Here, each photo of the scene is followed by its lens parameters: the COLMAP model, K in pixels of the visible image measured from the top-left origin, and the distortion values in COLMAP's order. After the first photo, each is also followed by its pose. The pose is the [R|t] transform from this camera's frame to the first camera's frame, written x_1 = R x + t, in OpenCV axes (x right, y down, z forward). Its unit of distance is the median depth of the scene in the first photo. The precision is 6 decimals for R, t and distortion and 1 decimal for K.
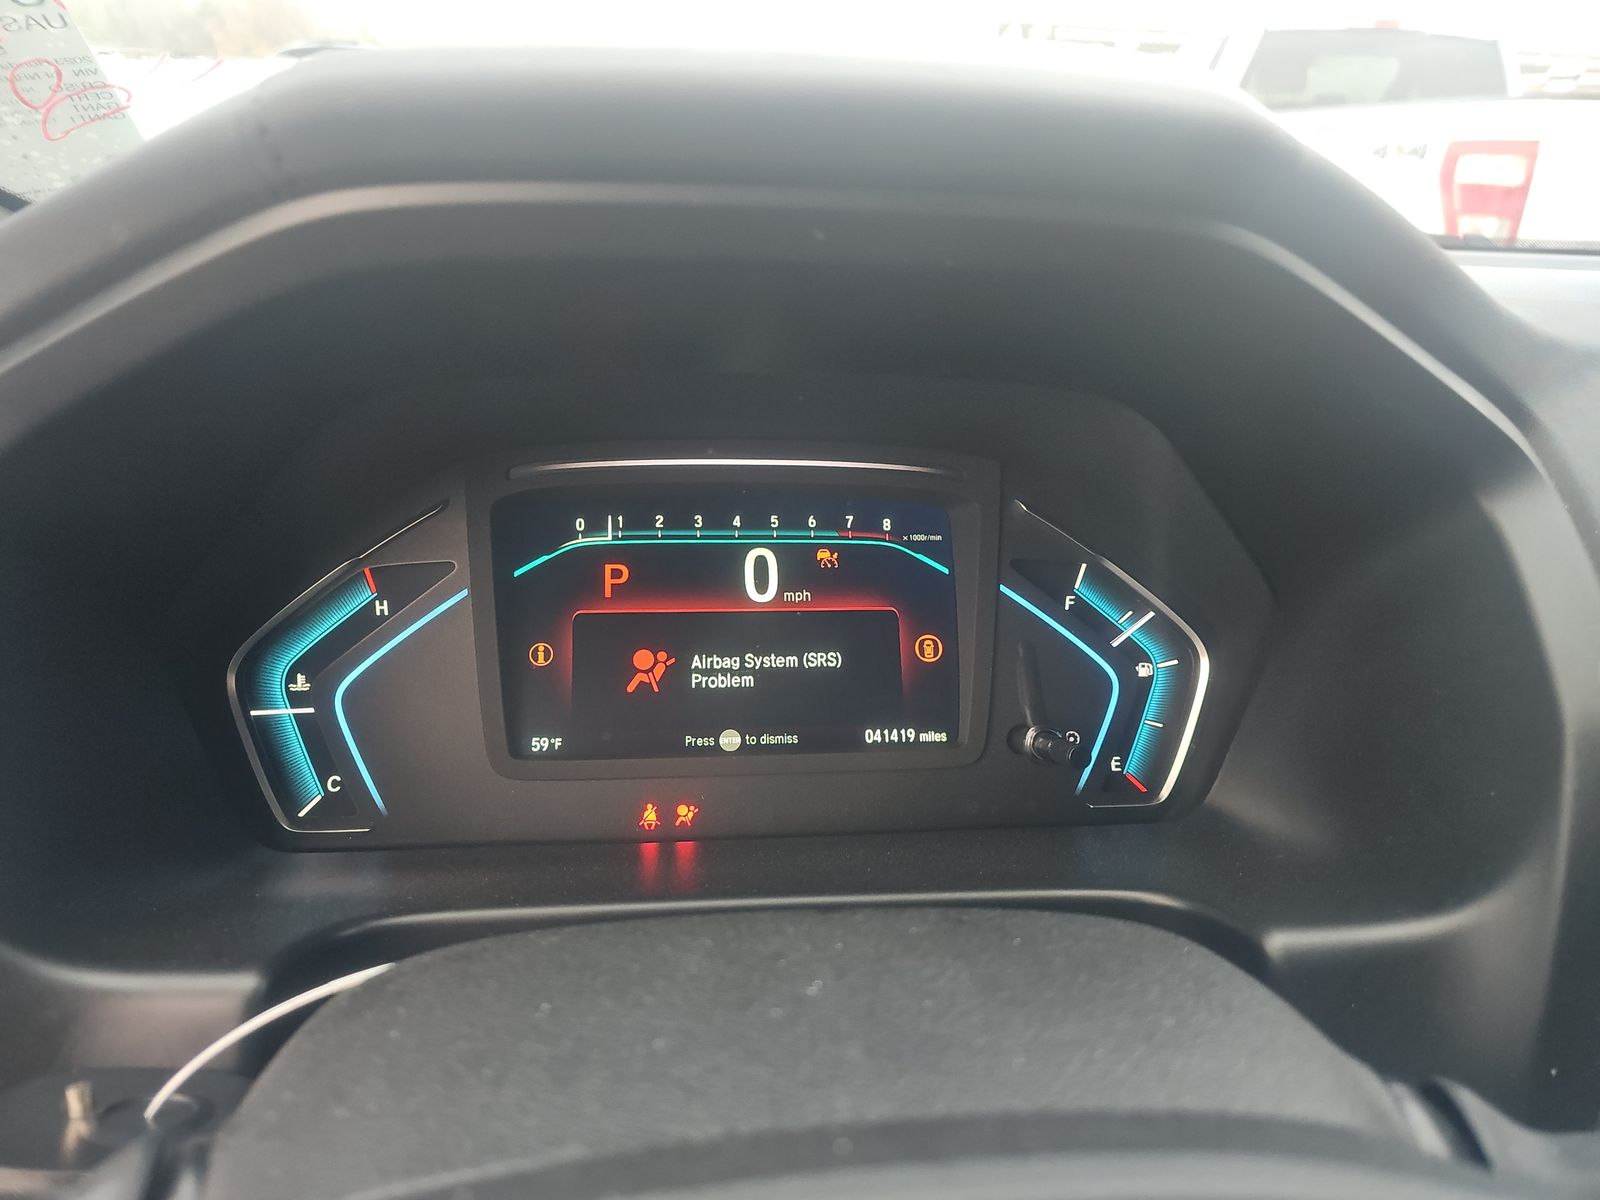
lens RADIAL K [[1063.6, 0, 799.2], [0, 1063.6, 603.0], [0, 0, 1]] dist [0.005110, -0.003356]
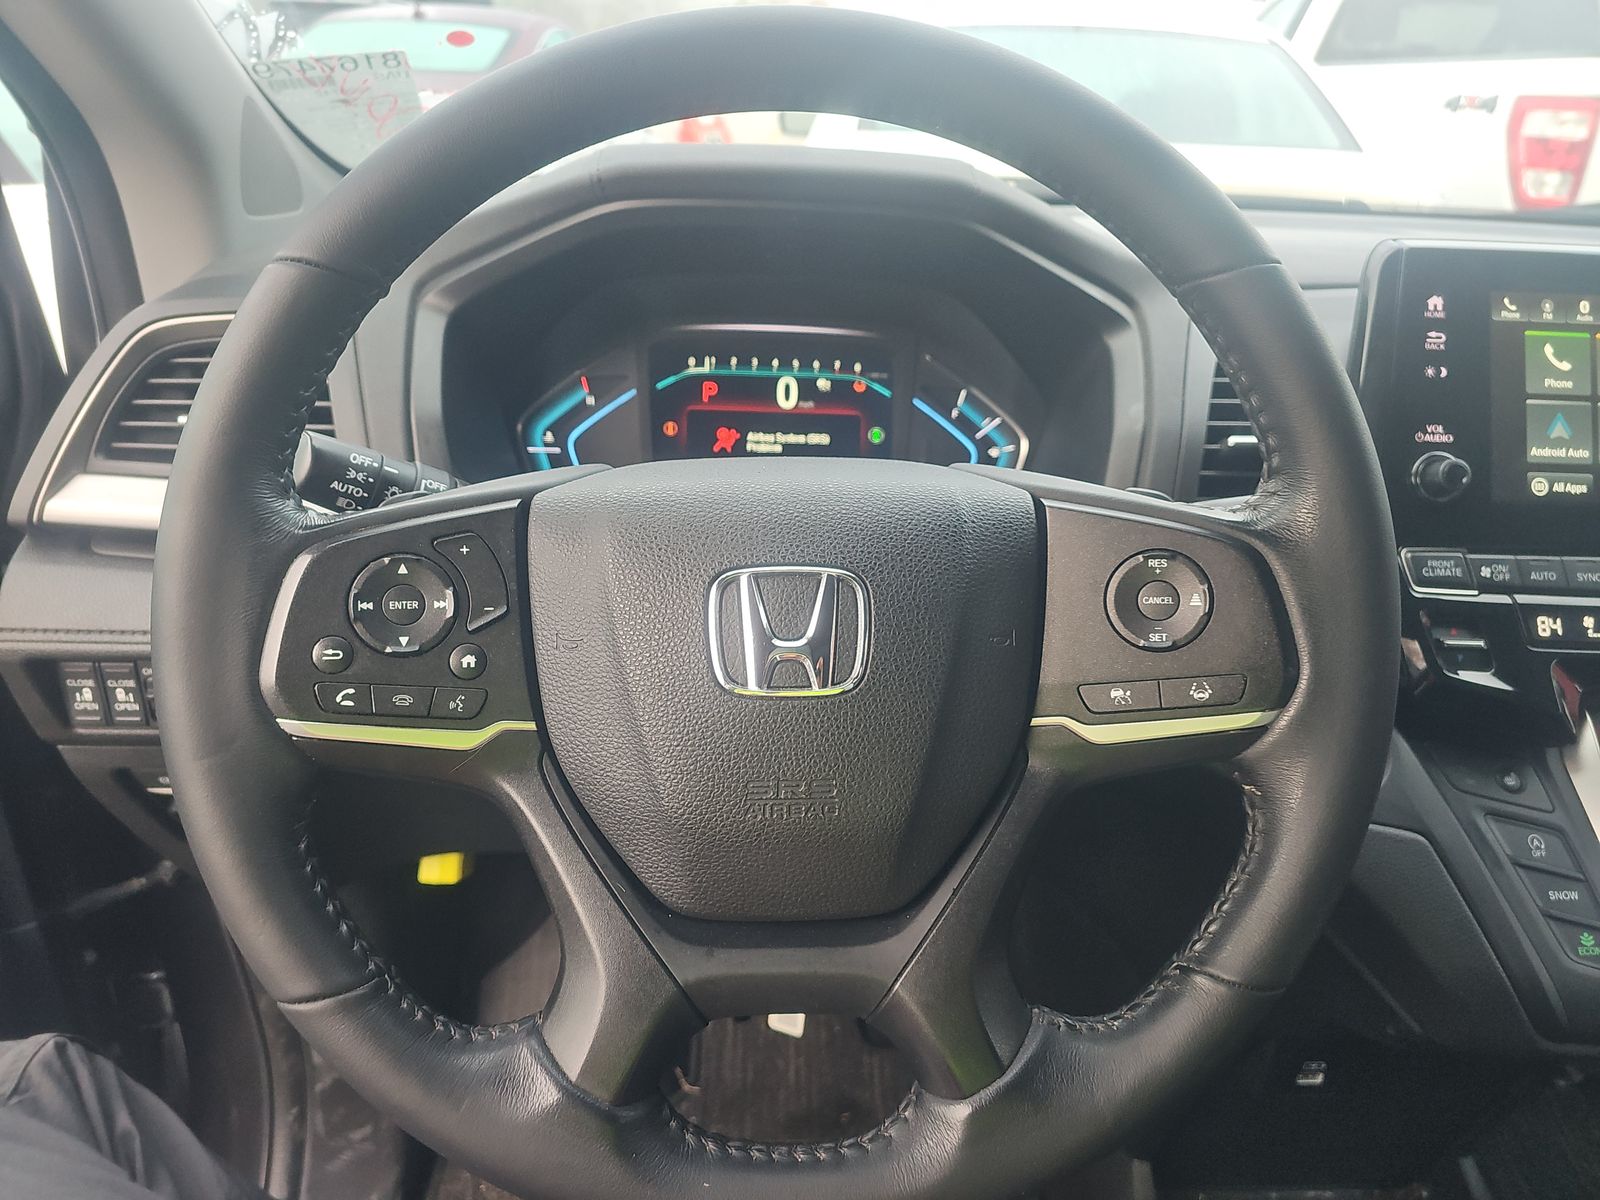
lens RADIAL K [[1063.6, 0, 799.8], [0, 1063.6, 597.0], [0, 0, 1]] dist [0.005110, -0.003356]
pose [[0.996925, 0.039798, -0.067505, 0.126015], [-0.036723, 0.998258, 0.046186, 0.244673], [0.069226, -0.043565, 0.996649, -0.869197]]
